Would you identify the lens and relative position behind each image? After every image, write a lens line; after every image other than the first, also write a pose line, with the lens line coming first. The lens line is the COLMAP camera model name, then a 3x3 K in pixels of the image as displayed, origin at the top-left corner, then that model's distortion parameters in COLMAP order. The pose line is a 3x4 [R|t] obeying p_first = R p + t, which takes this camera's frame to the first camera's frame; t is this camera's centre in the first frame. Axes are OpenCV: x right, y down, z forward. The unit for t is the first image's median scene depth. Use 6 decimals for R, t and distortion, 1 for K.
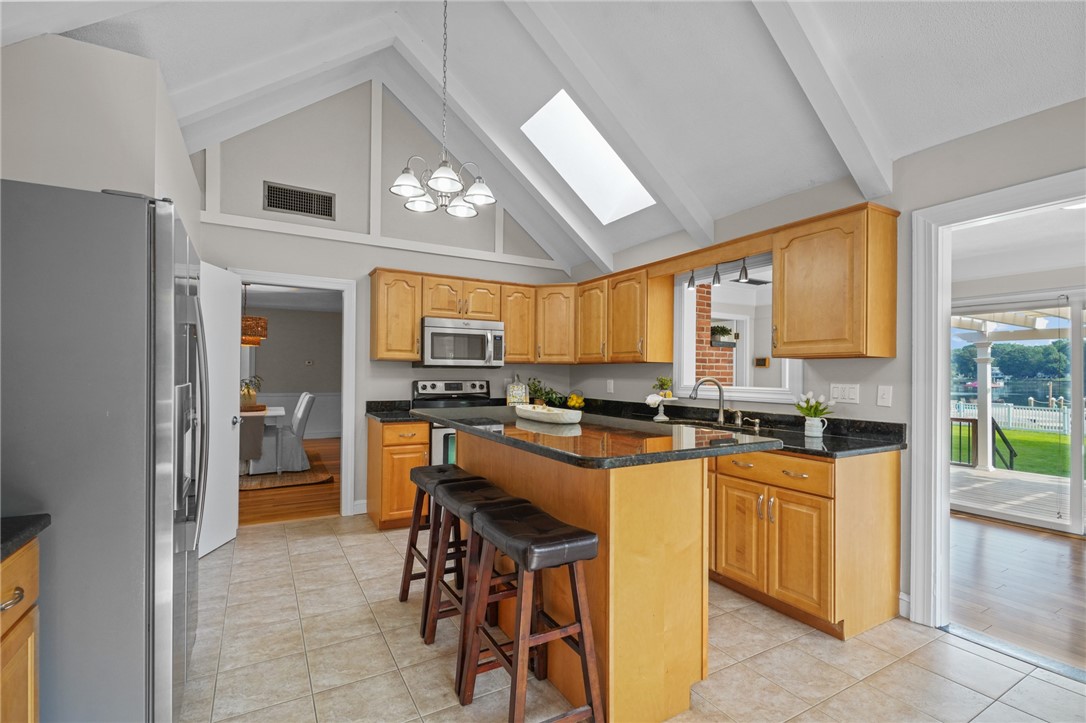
lens RADIAL K [[483.8, 0, 531.6], [0, 483.8, 368.7], [0, 0, 1]] dist [-0.010938, 0.000654]
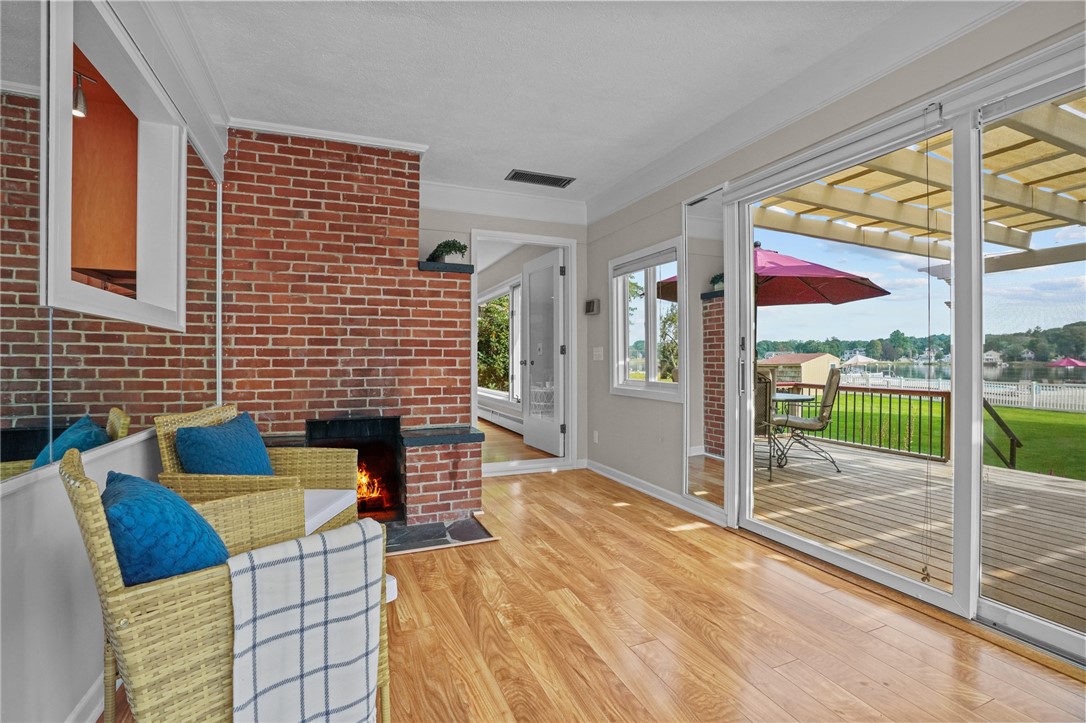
lens RADIAL K [[483.8, 0, 570.0], [0, 483.8, 353.5], [0, 0, 1]] dist [-0.010938, 0.000654]
pose [[0.996659, -0.012158, -0.080771, 0.927459], [0.011406, 0.999887, -0.009771, 0.106238], [0.080881, 0.008817, 0.996685, 0.585013]]
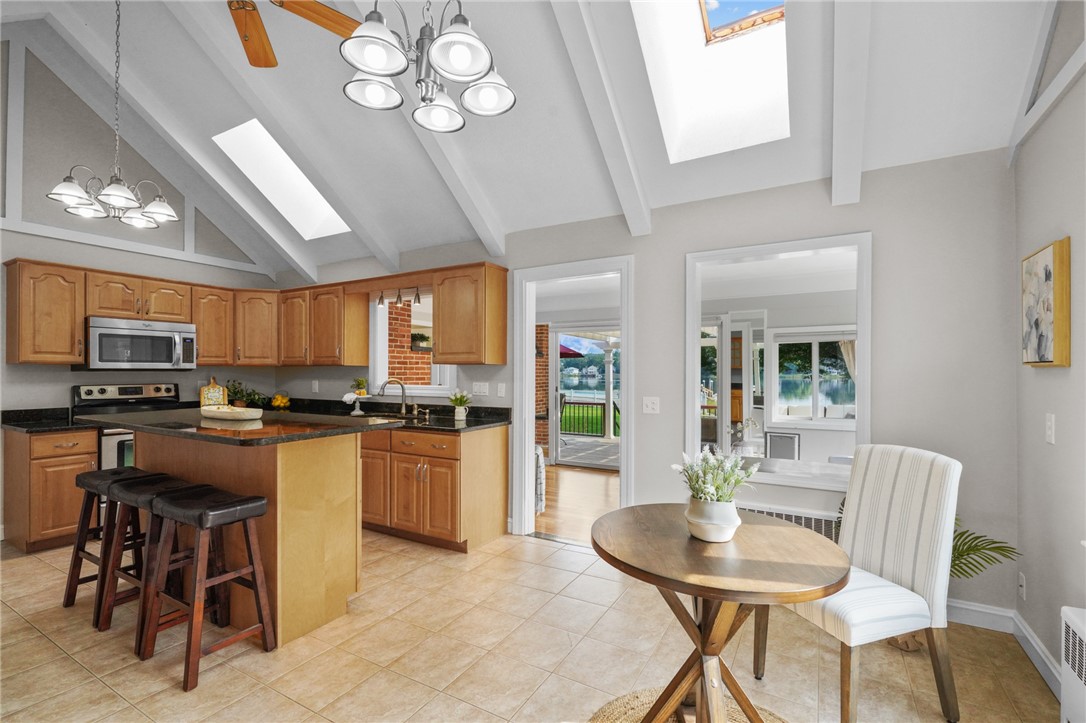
lens RADIAL K [[483.8, 0, 546.3], [0, 483.8, 370.0], [0, 0, 1]] dist [-0.010938, 0.000654]
pose [[0.850956, -0.005427, 0.525208, 0.045647], [0.000549, 0.999955, 0.009443, -0.015008], [-0.525236, -0.007747, 0.850921, -0.273868]]
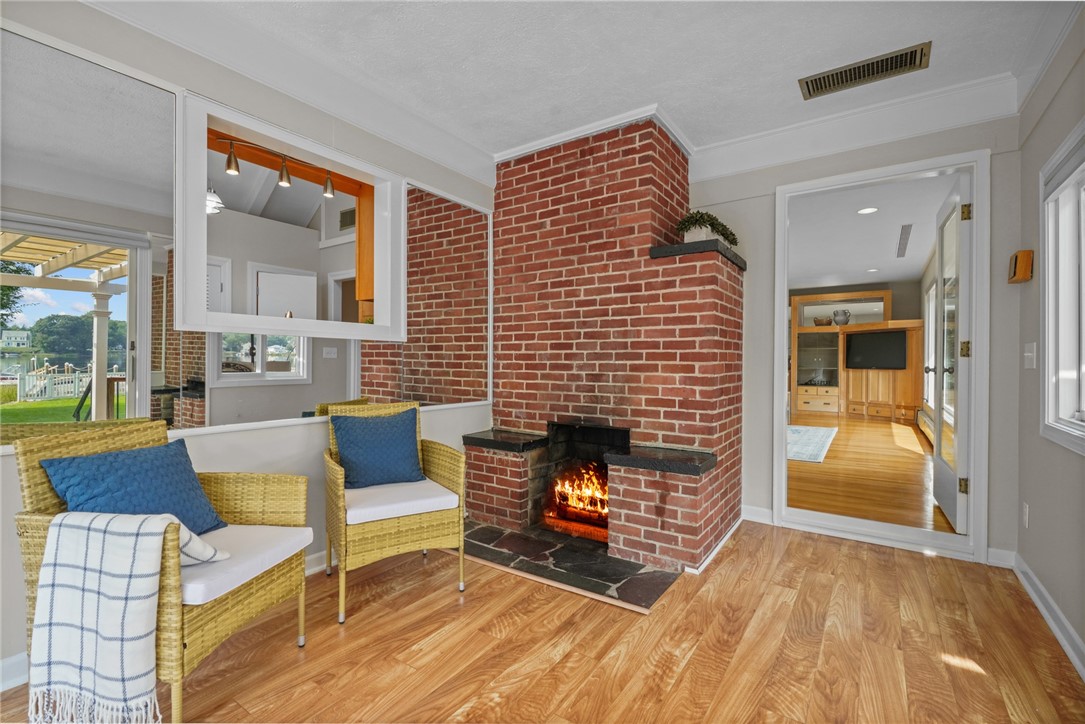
lens RADIAL K [[483.3, 0, 520.5], [0, 483.3, 367.9], [0, 0, 1]] dist [-0.010938, 0.000654]
pose [[0.459602, 0.004855, -0.888112, 1.165647], [0.001148, 0.999981, 0.006061, 0.105823], [0.888124, -0.003805, 0.459588, 0.947590]]
